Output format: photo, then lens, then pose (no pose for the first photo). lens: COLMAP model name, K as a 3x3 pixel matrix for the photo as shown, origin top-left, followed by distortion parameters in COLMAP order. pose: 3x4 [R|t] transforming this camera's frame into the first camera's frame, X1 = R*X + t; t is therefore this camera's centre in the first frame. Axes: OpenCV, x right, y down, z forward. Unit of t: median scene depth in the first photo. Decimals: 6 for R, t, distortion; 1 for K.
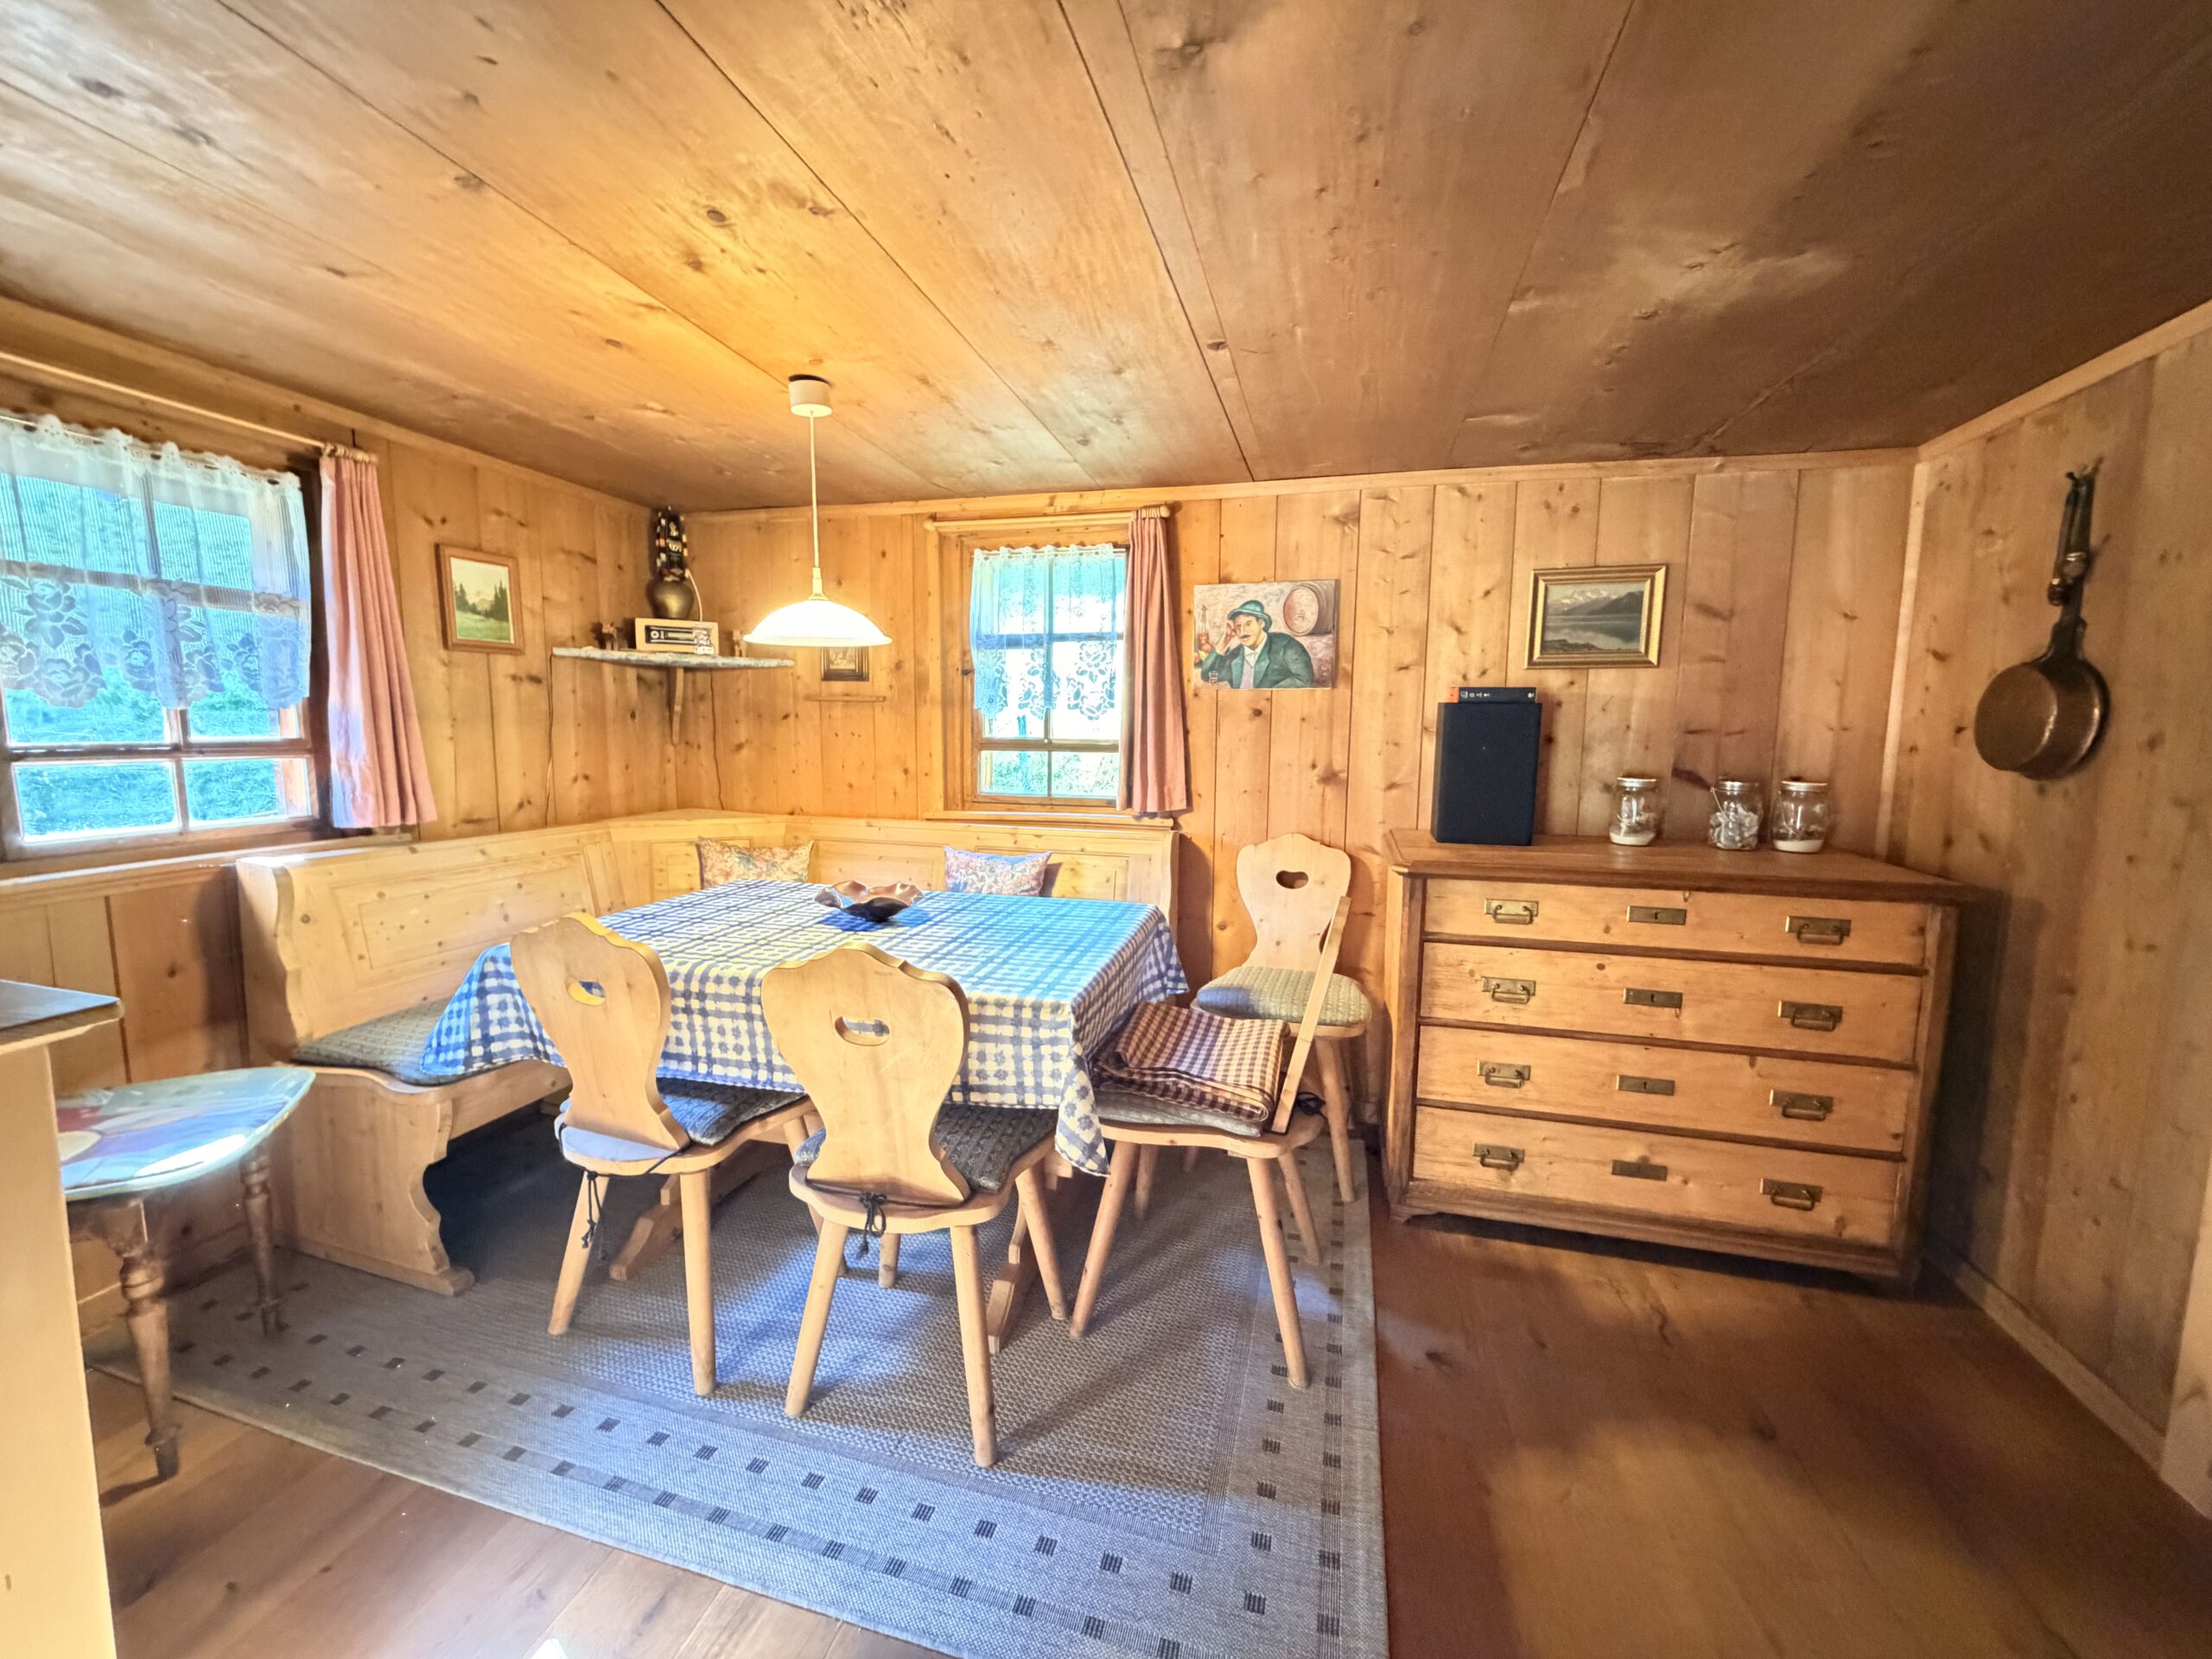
lens RADIAL K [[875.2, 0, 1096.1], [0, 875.2, 826.7], [0, 0, 1]] dist [-0.002232, 0.000024]
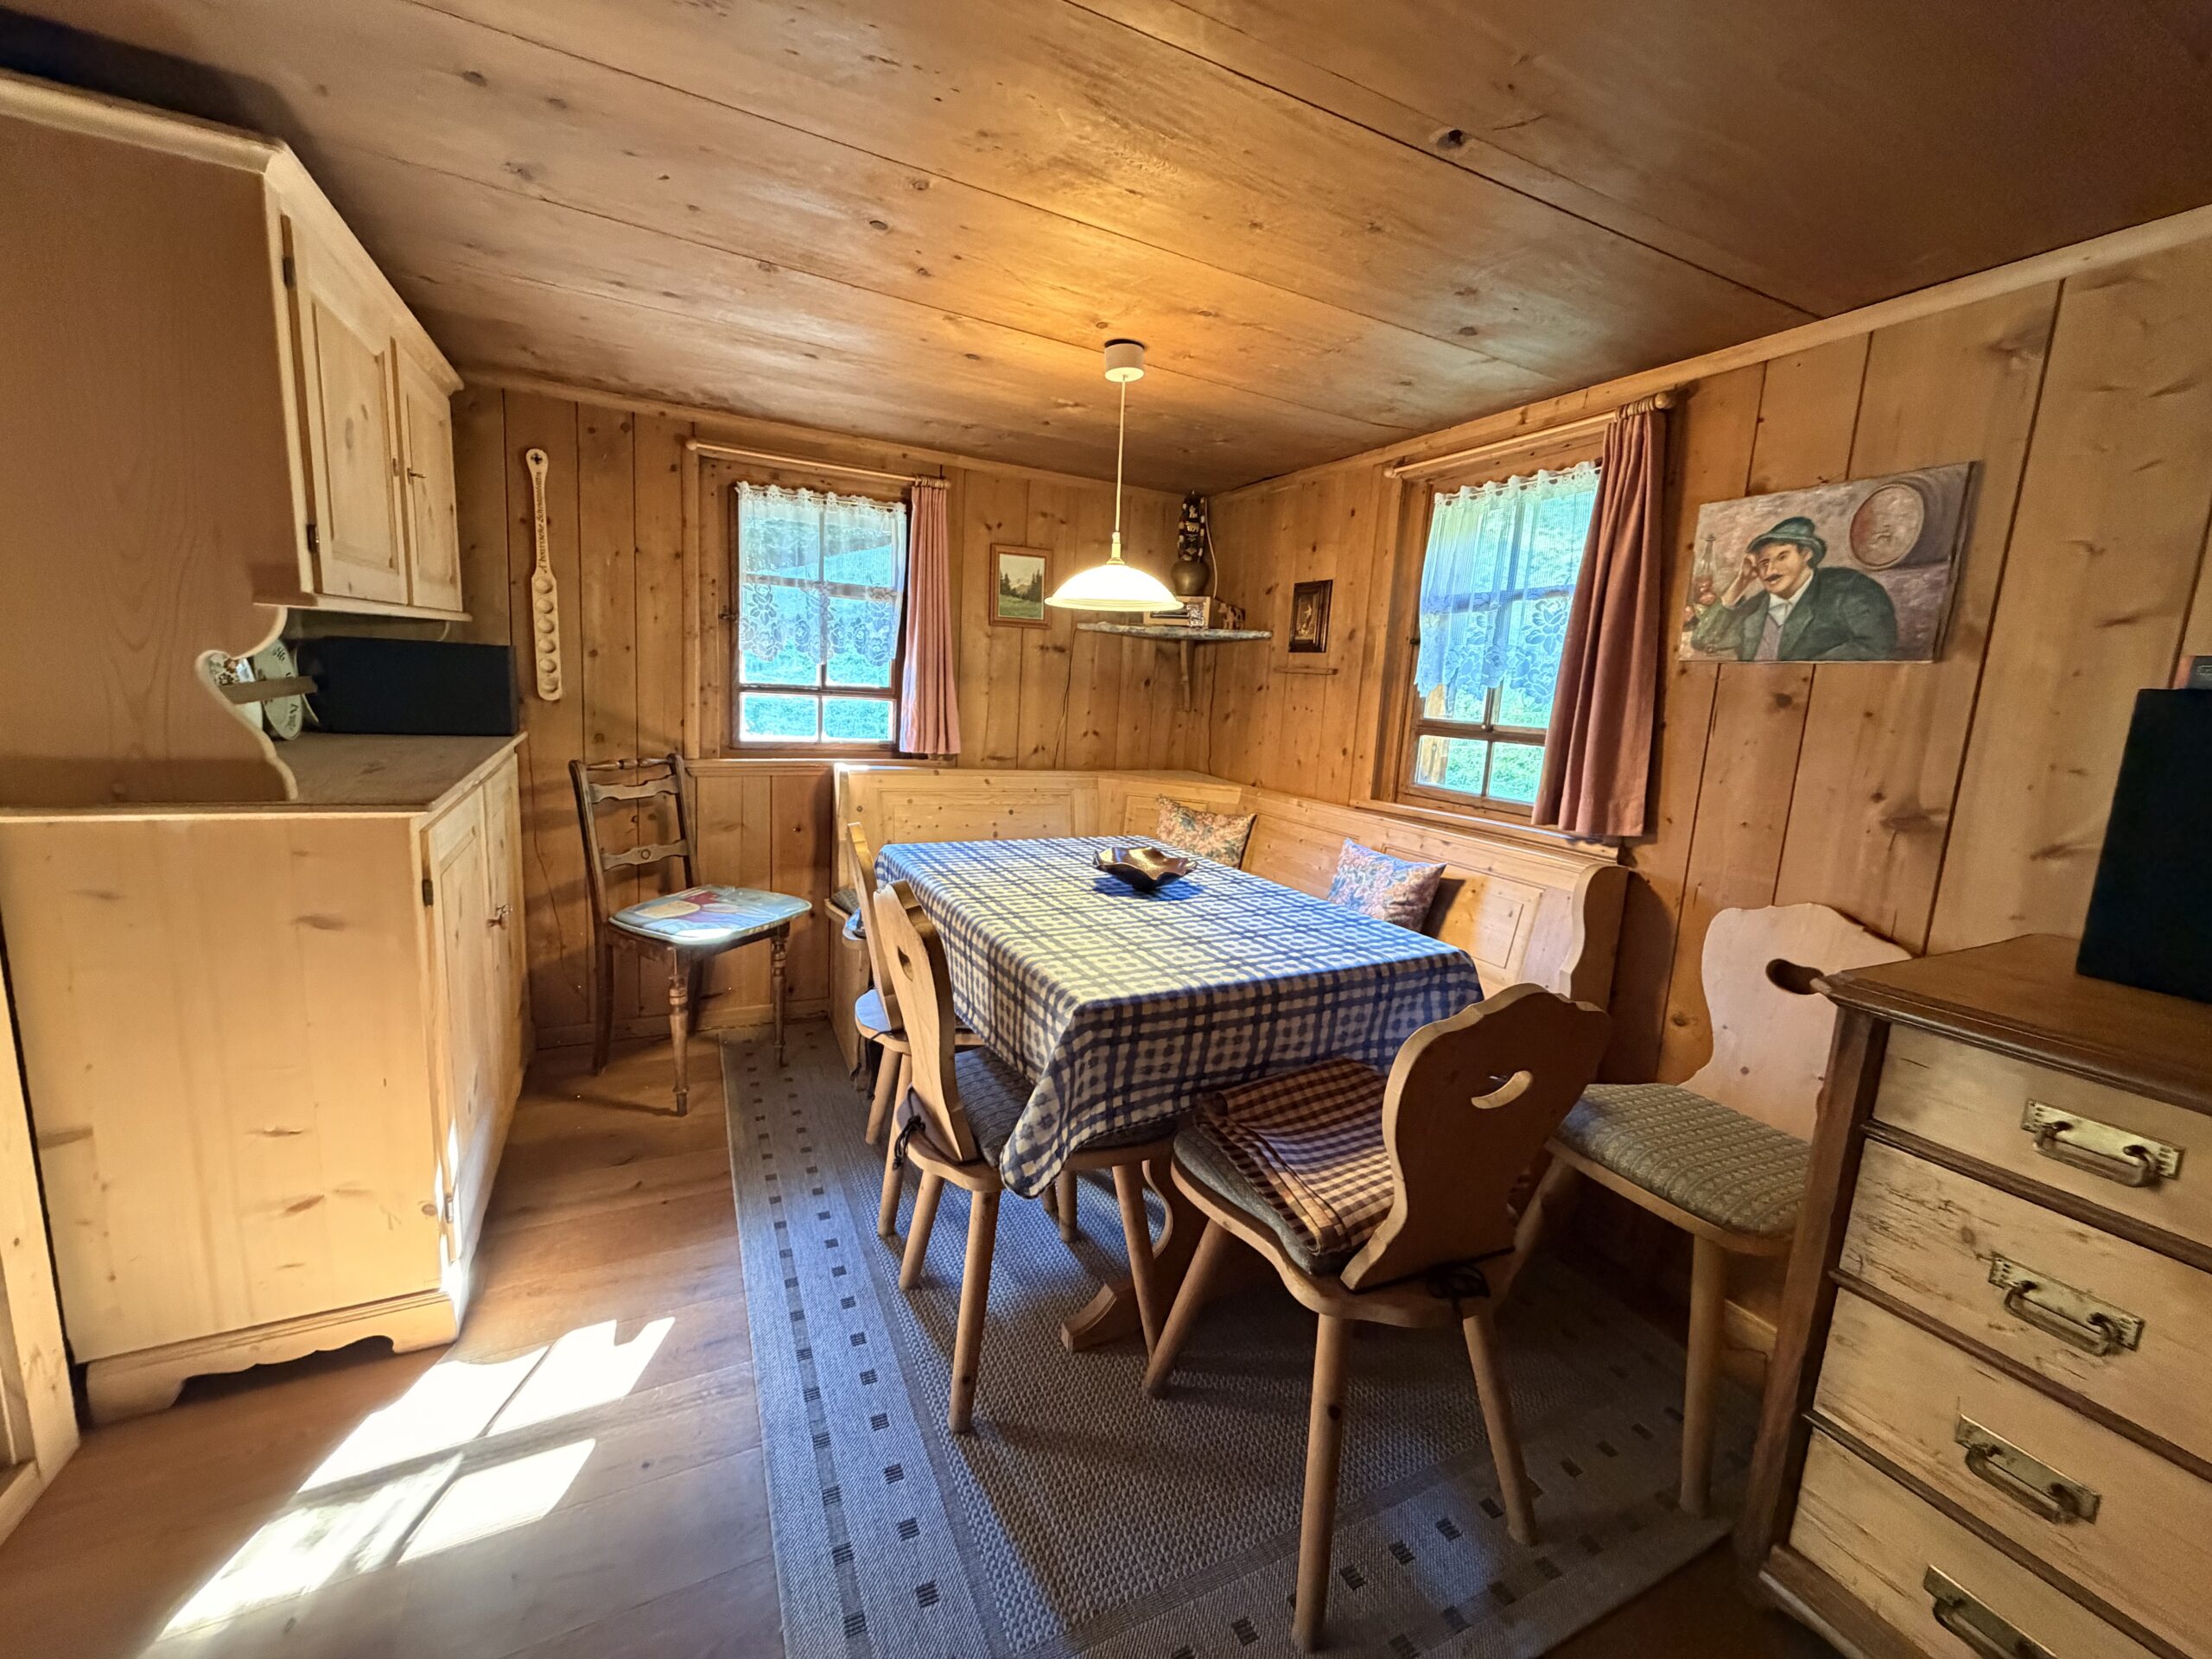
lens RADIAL K [[875.2, 0, 1098.6], [0, 875.2, 825.8], [0, 0, 1]] dist [-0.002232, 0.000024]
pose [[0.658919, 0.146352, -0.737839, 0.374938], [-0.135925, 0.987909, 0.074568, -0.025640], [0.739831, 0.051156, 0.670845, 0.257093]]
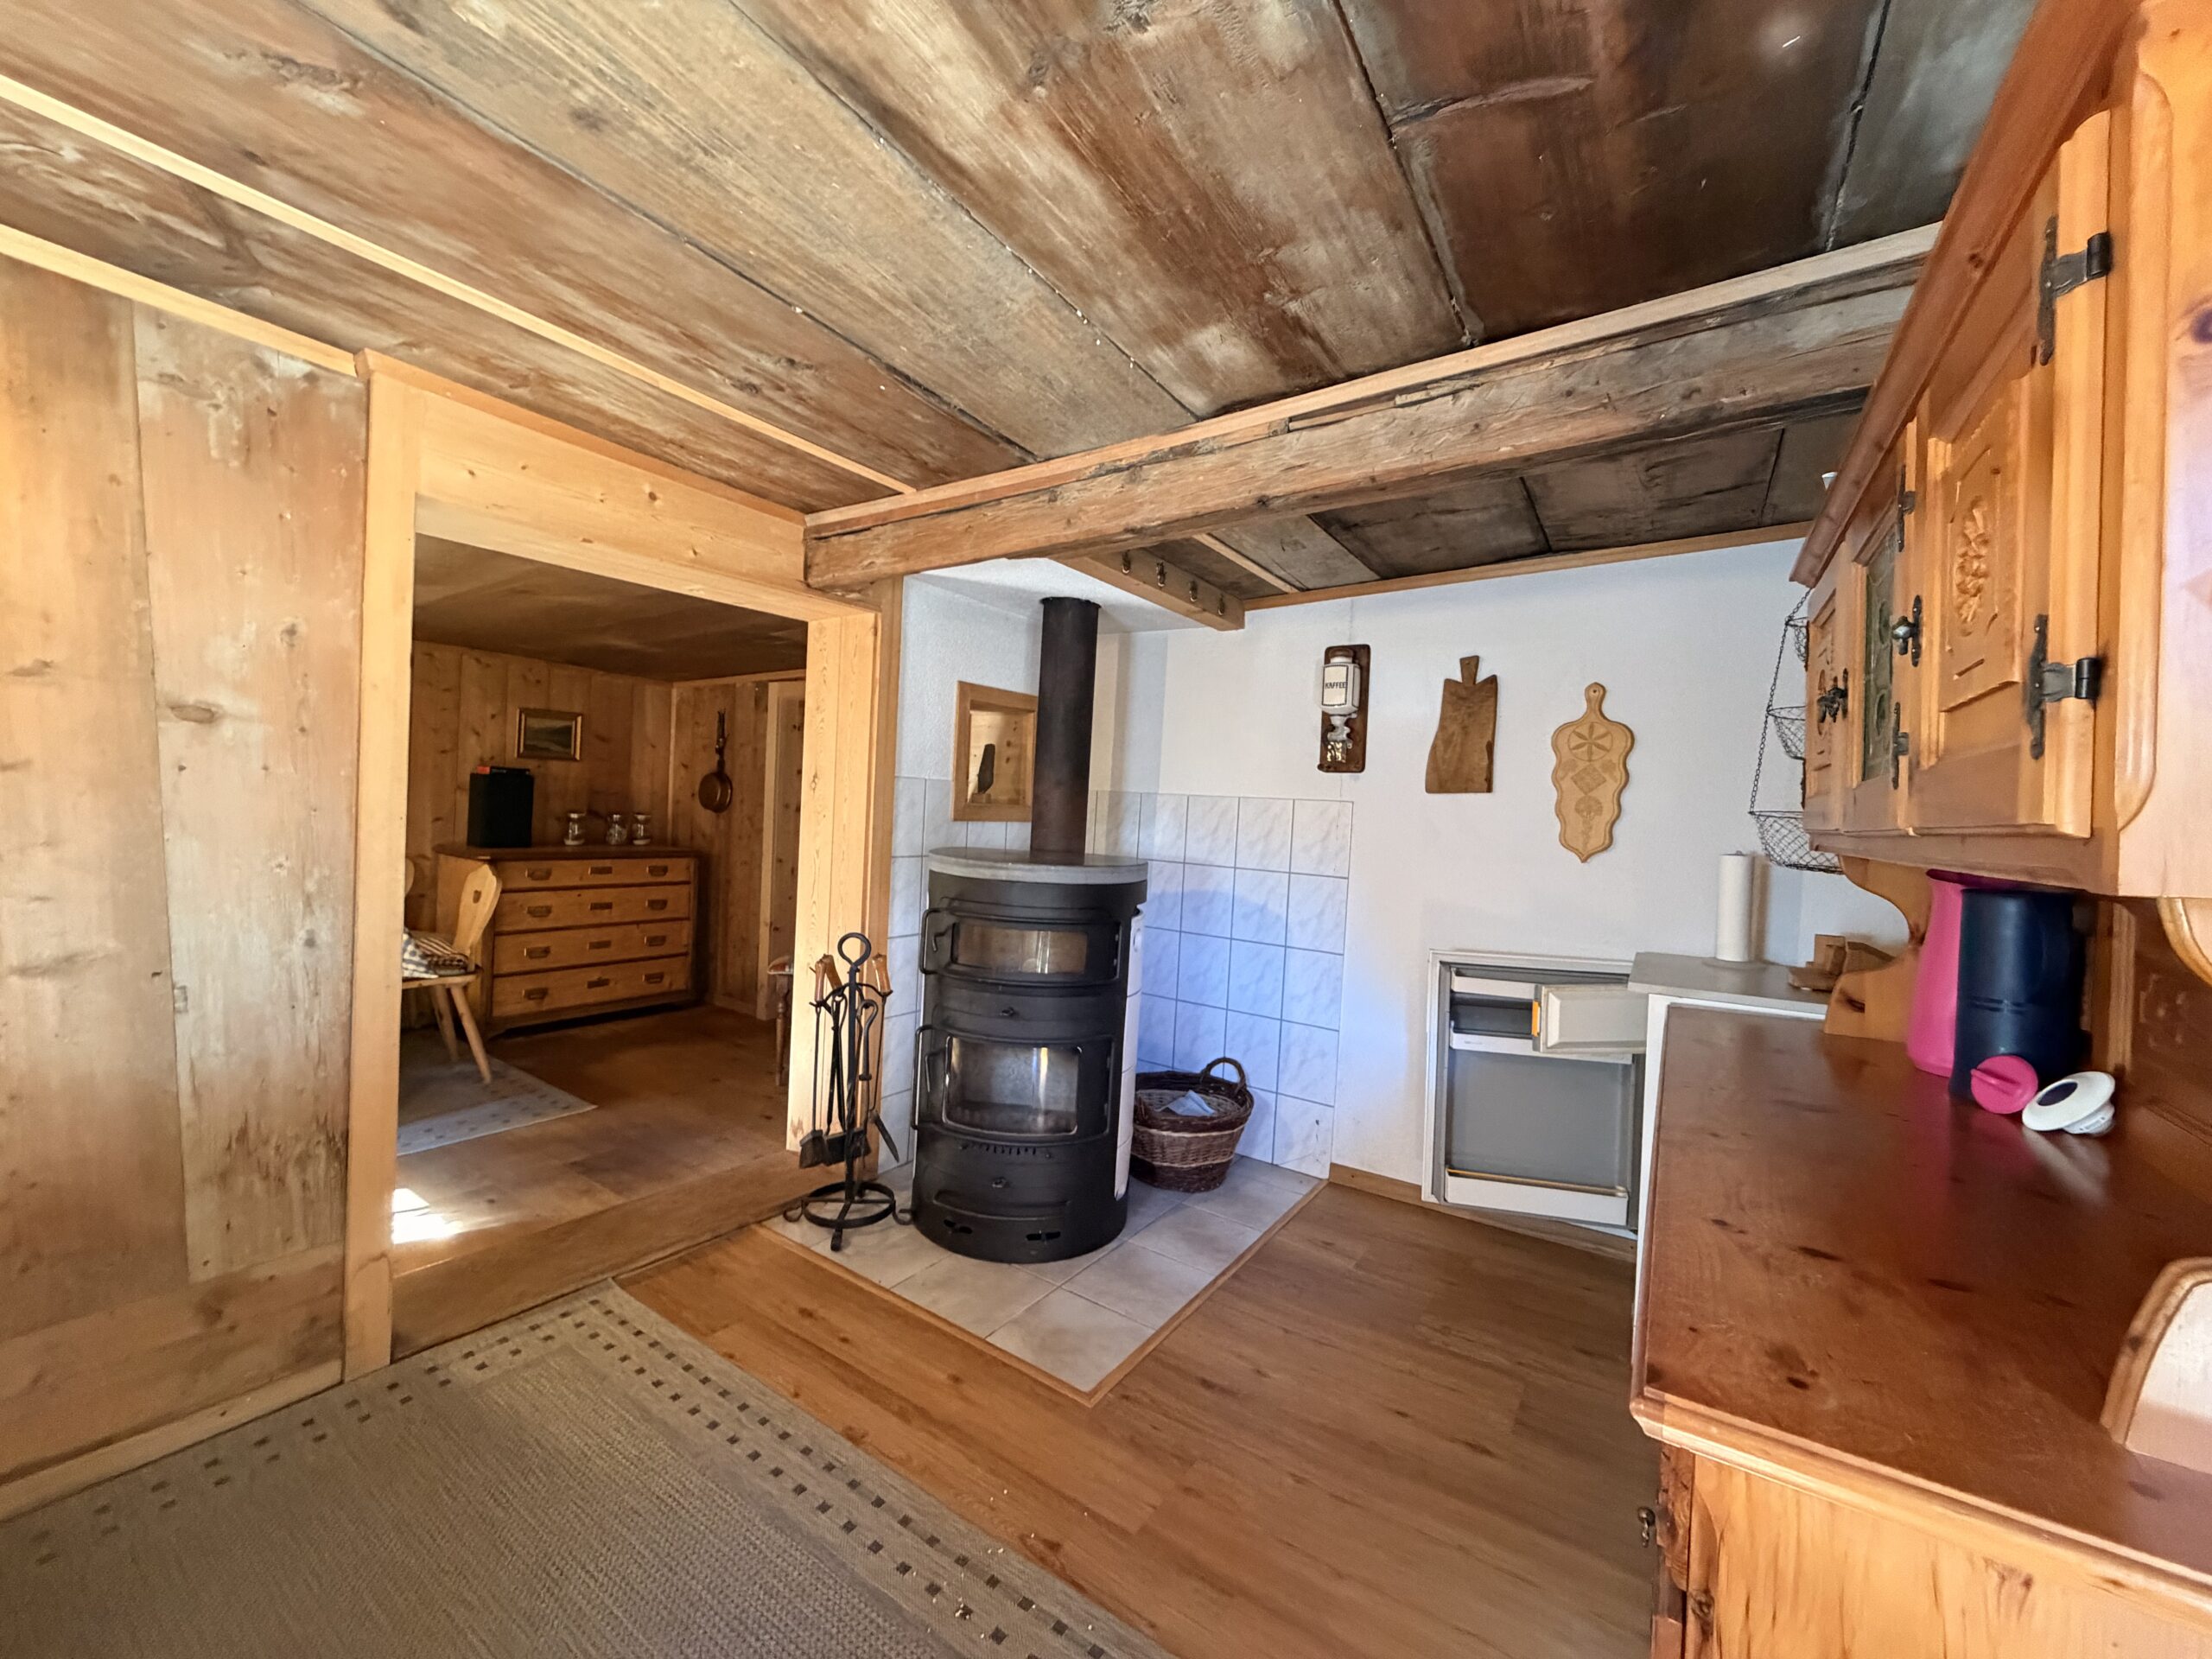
lens RADIAL K [[875.2, 0, 1104.4], [0, 875.2, 825.2], [0, 0, 1]] dist [-0.002232, 0.000024]
pose [[0.313402, -0.011952, 0.949545, -0.959199], [0.066251, 0.997760, -0.009308, 0.074682], [-0.947307, 0.065826, 0.313492, -0.847801]]
